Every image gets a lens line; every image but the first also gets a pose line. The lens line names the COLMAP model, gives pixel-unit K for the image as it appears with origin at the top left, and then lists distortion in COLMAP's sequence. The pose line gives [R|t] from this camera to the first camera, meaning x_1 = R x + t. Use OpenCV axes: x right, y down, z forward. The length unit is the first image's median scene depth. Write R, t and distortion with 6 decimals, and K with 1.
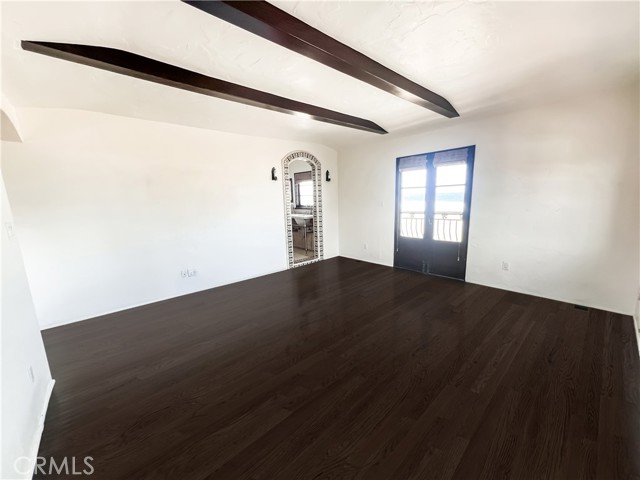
lens RADIAL K [[252.2, 0, 320.0], [0, 252.2, 240.0], [0, 0, 1]] dist [-0.000084, -0.000058]
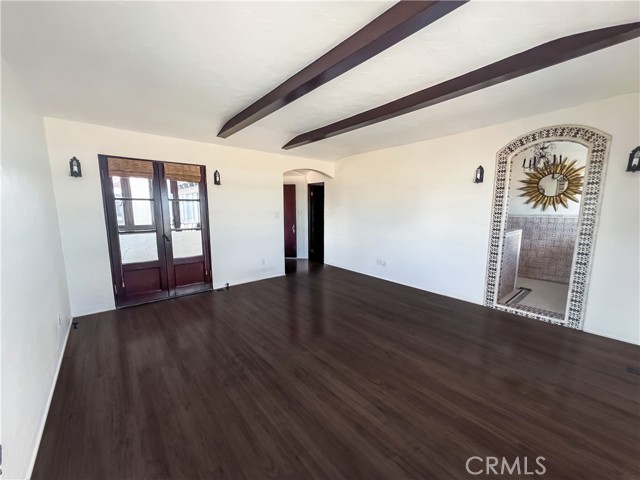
lens RADIAL K [[252.2, 0, 320.0], [0, 252.2, 240.0], [0, 0, 1]] dist [-0.000084, -0.000058]
pose [[-0.020516, 0.159632, -0.986963, 0.595877], [-0.170005, 0.972238, 0.160784, -0.108154], [0.985230, 0.171087, 0.007192, 0.545658]]
